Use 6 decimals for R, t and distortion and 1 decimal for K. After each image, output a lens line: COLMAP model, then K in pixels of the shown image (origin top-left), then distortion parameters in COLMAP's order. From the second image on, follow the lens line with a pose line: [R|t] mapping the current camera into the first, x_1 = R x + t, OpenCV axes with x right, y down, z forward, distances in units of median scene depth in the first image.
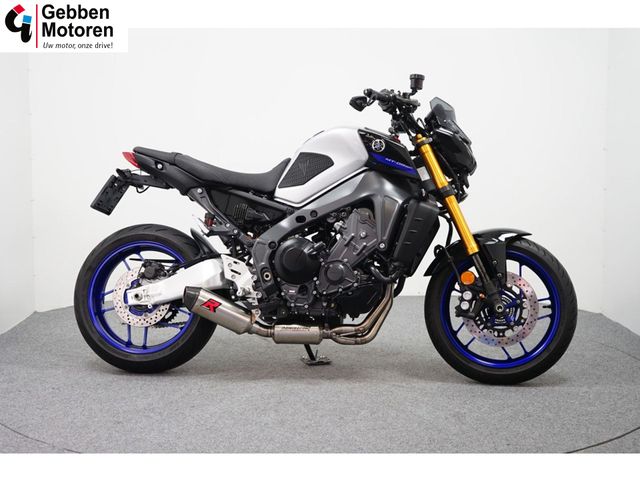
lens RADIAL K [[1002.6, 0, 323.2], [0, 1002.6, 236.1], [0, 0, 1]] dist [-0.130267, 0.000000]
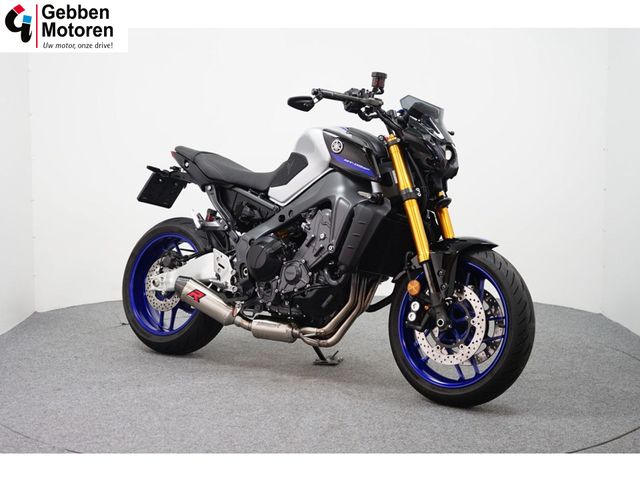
lens RADIAL K [[1002.6, 0, 319.3], [0, 1002.6, 239.7], [0, 0, 1]] dist [-0.130267, 0.000000]
pose [[0.865057, 0.051558, -0.499017, 0.519600], [-0.050926, 0.998591, 0.014892, -0.012382], [0.499082, 0.012531, 0.866464, 0.136866]]
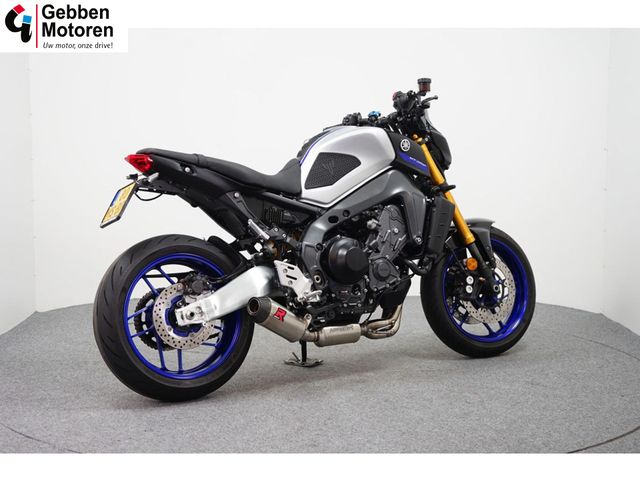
lens RADIAL K [[1002.6, 0, 319.6], [0, 1002.6, 243.7], [0, 0, 1]] dist [-0.130267, 0.000000]
pose [[0.794281, -0.065371, 0.604023, -0.635404], [0.062447, 0.997713, 0.025861, -0.019452], [-0.604332, 0.017179, 0.796547, 0.216555]]
